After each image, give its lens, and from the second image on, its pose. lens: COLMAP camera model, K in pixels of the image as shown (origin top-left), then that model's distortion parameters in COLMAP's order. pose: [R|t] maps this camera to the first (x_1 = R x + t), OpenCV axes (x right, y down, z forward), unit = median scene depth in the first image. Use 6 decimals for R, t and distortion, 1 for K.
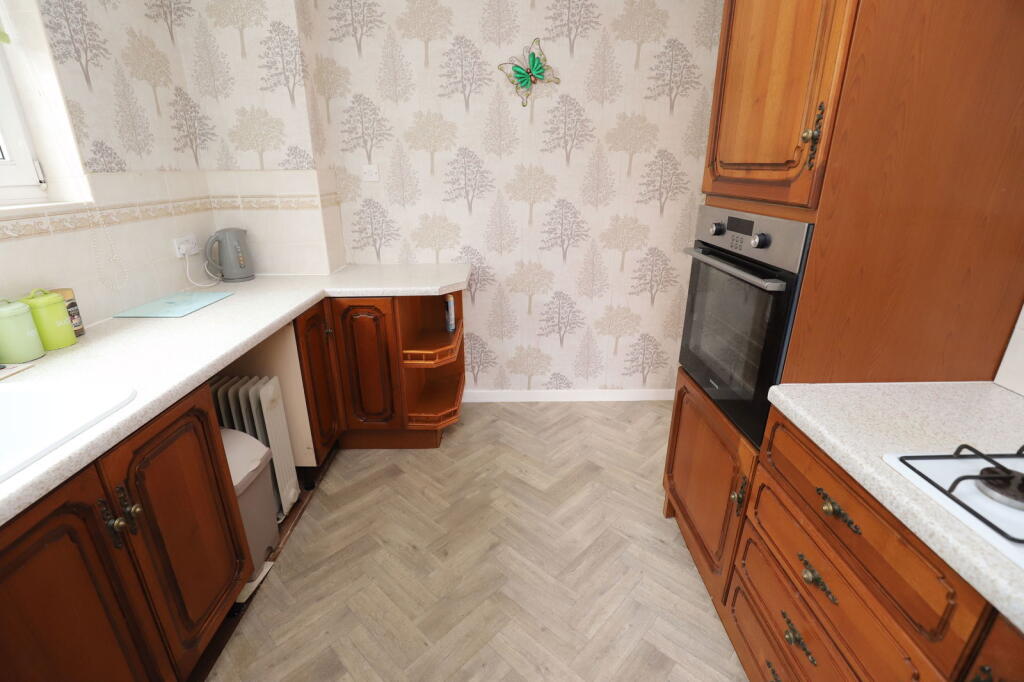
lens RADIAL K [[469.5, 0, 504.6], [0, 469.5, 338.3], [0, 0, 1]] dist [-0.031317, 0.005012]
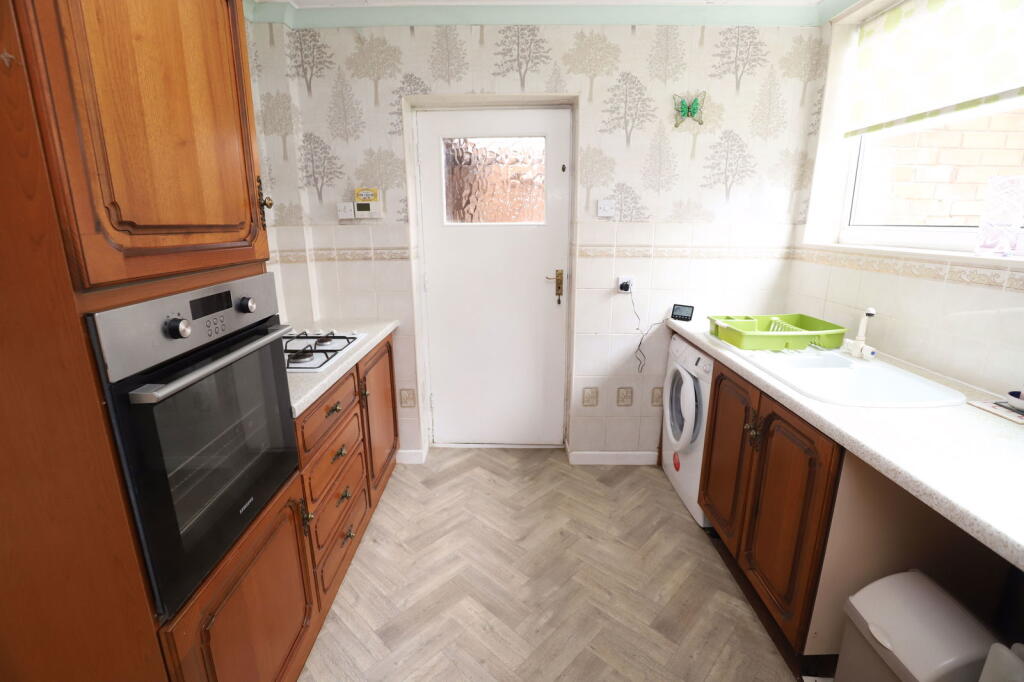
lens RADIAL K [[469.5, 0, 511.0], [0, 469.5, 336.8], [0, 0, 1]] dist [-0.031317, 0.005012]
pose [[-0.999985, 0.003235, -0.004469, 0.007380], [0.000138, 0.824439, 0.565951, -0.515045], [0.005515, 0.565941, -0.824427, 1.385848]]
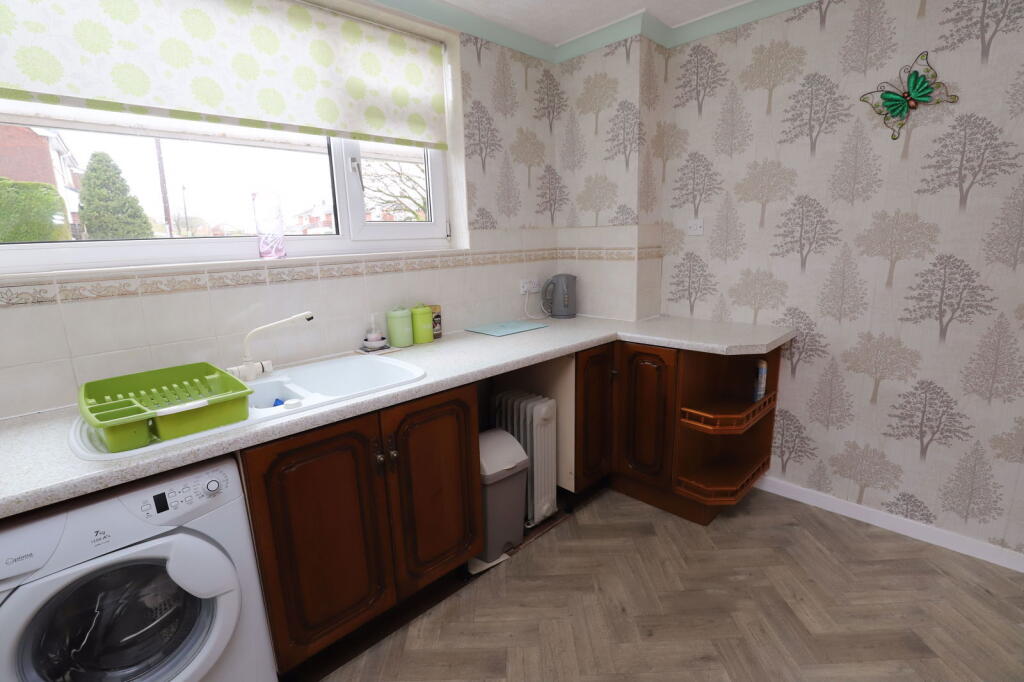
lens RADIAL K [[469.5, 0, 512.1], [0, 469.5, 339.3], [0, 0, 1]] dist [-0.031317, 0.005012]
pose [[0.699257, 0.130901, -0.702784, 0.194382], [-0.216900, 0.975598, -0.034095, -0.001142], [0.681172, 0.176275, 0.710586, 0.074371]]
